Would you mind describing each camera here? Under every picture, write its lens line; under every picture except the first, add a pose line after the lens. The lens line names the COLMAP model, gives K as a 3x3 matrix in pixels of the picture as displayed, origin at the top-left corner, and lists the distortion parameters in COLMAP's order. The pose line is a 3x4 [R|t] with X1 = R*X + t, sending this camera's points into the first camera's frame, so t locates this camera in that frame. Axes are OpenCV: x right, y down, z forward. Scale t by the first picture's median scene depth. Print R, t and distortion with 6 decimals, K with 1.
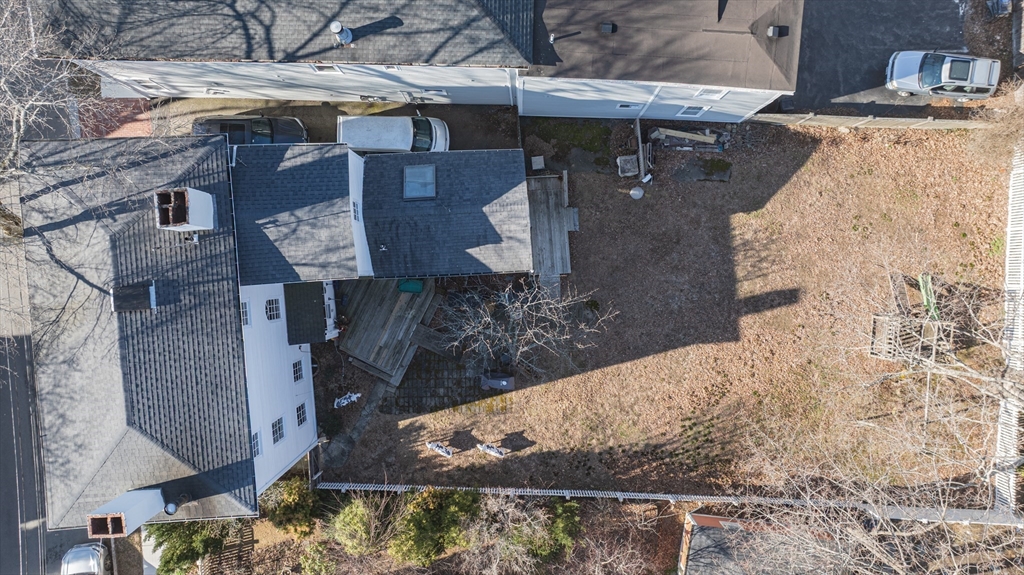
lens RADIAL K [[713.0, 0, 511.2], [0, 713.0, 289.3], [0, 0, 1]] dist [0.003567, 0.013108]
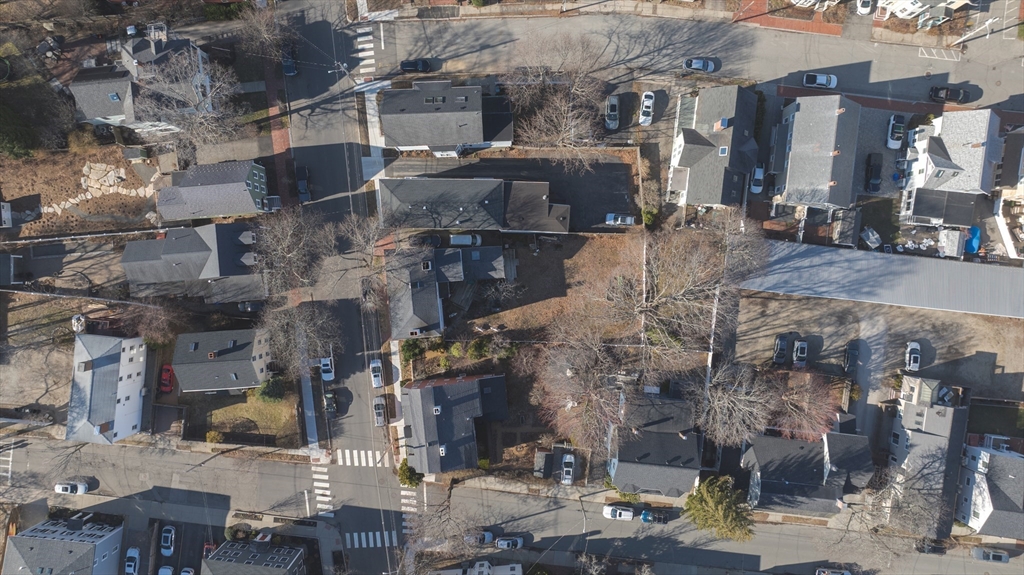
lens RADIAL K [[713.0, 0, 511.1], [0, 713.0, 283.6], [0, 0, 1]] dist [0.003567, 0.013108]
pose [[0.999862, -0.015332, 0.006390, 0.034200], [0.015352, 0.999878, -0.003021, 0.016875], [-0.006343, 0.003119, 0.999975, -2.545683]]
